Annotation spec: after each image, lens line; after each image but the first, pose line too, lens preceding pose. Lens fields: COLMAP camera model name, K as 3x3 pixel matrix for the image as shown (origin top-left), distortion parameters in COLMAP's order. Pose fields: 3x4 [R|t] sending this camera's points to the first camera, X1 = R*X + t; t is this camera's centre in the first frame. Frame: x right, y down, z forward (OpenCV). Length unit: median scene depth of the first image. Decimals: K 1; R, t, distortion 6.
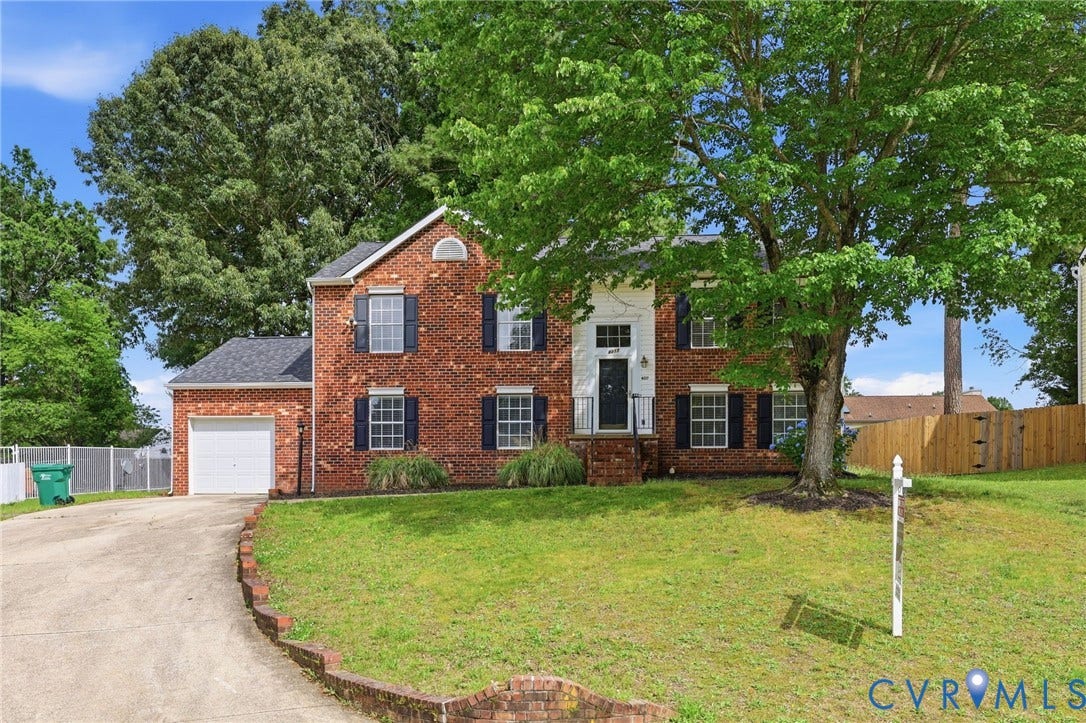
lens RADIAL K [[437.4, 0, 540.5], [0, 437.4, 362.9], [0, 0, 1]] dist [-0.000250, -0.000023]
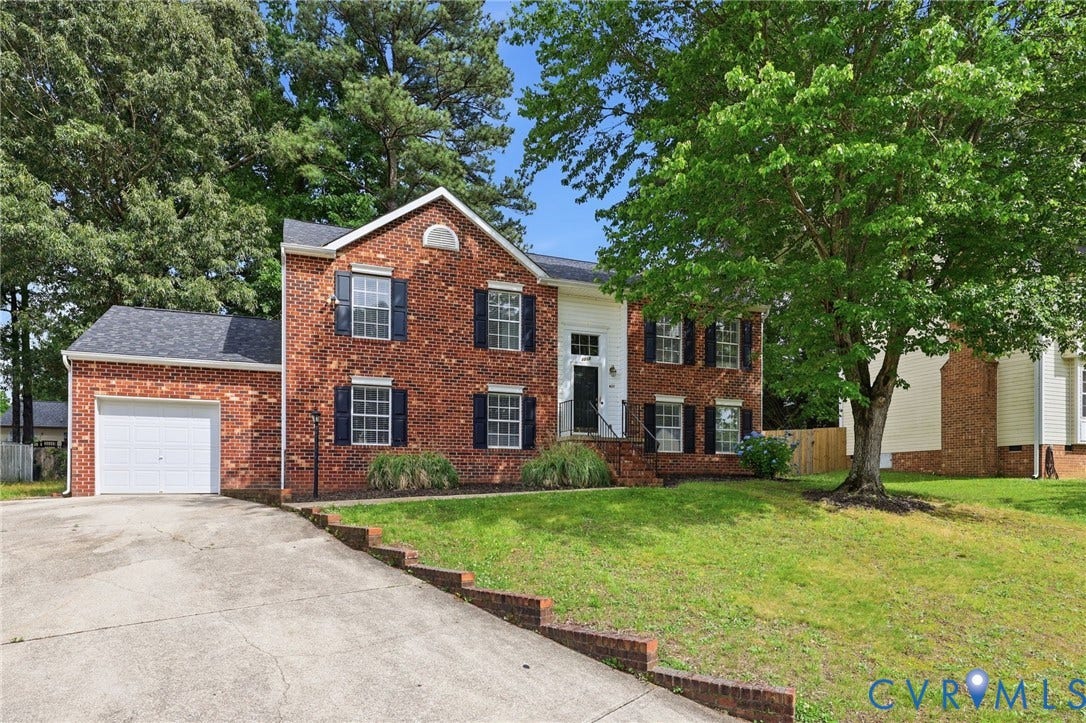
lens RADIAL K [[404.3, 0, 543.7], [0, 404.3, 379.0], [0, 0, 1]] dist [0.001851, 0.000365]
pose [[0.964345, 0.071344, 0.254852, -0.211040], [-0.076416, 0.997025, 0.010044, 0.023749], [-0.253377, -0.029160, 0.966928, 0.093111]]
